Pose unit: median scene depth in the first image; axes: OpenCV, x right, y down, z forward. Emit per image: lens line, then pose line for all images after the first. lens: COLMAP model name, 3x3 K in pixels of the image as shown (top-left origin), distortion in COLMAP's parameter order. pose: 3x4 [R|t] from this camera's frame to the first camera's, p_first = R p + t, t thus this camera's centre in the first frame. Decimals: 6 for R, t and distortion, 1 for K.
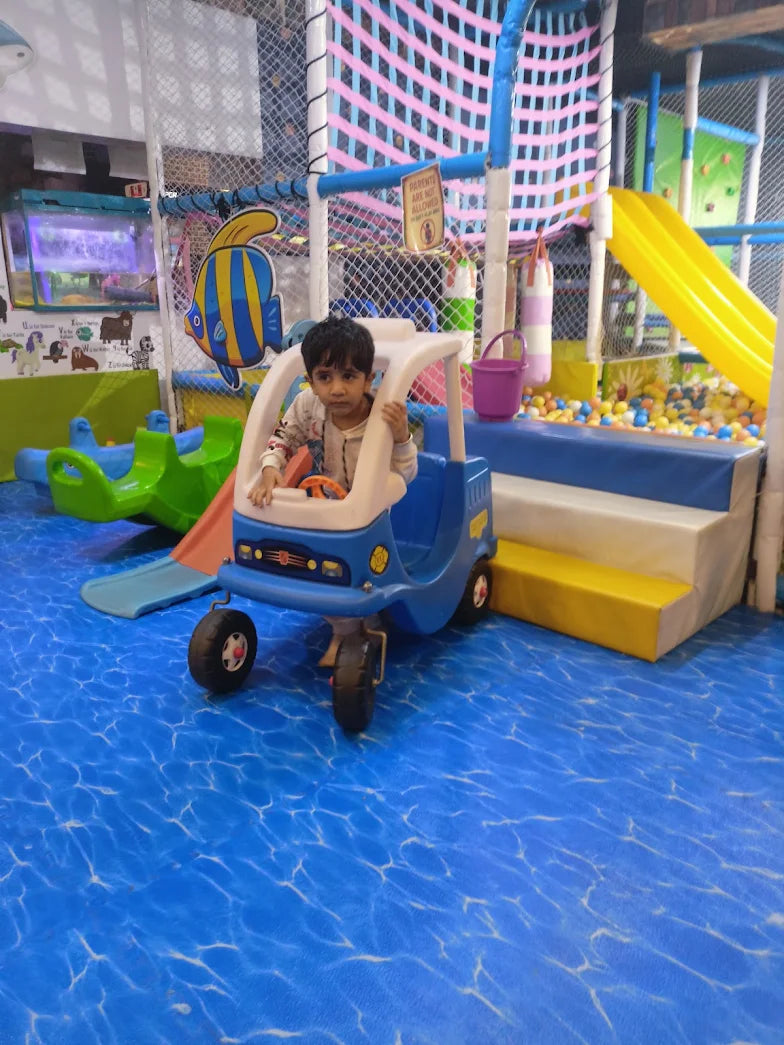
lens RADIAL K [[802.2, 0, 397.2], [0, 802.2, 525.7], [0, 0, 1]] dist [0.003932, -0.006074]
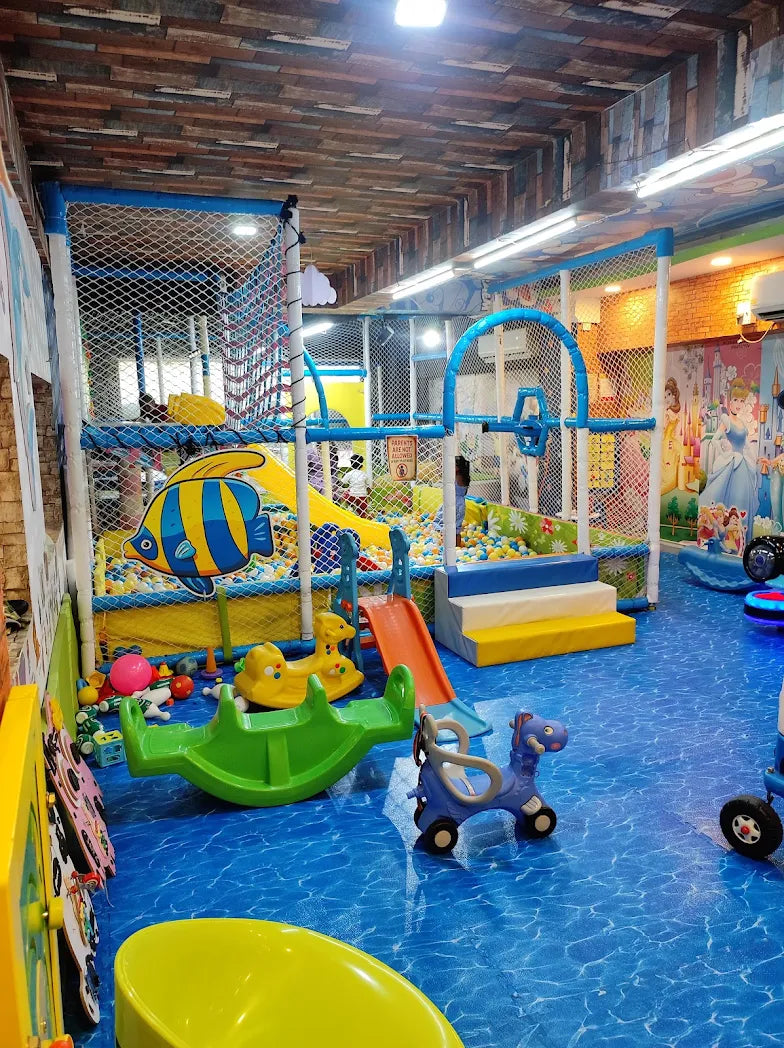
lens RADIAL K [[804.6, 0, 394.4], [0, 804.6, 523.5], [0, 0, 1]] dist [0.003932, -0.006074]
pose [[0.415030, -0.143166, 0.898473, -1.071026], [0.263182, 0.964213, 0.032070, -0.227763], [-0.870911, 0.223152, 0.437856, 0.230727]]
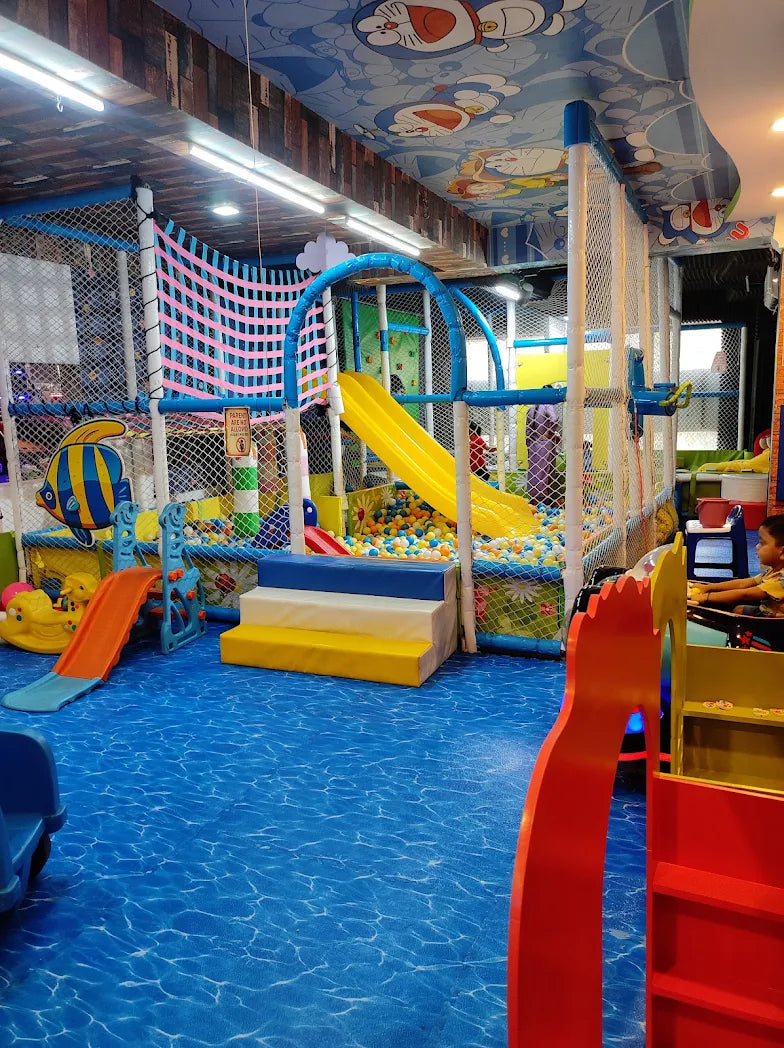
lens RADIAL K [[804.6, 0, 389.9], [0, 804.6, 516.6], [0, 0, 1]] dist [0.003932, -0.006074]
pose [[0.938957, -0.080516, 0.334479, -0.169270], [0.122294, 0.986844, -0.105754, -0.016356], [-0.321563, 0.140203, 0.936451, -0.388378]]
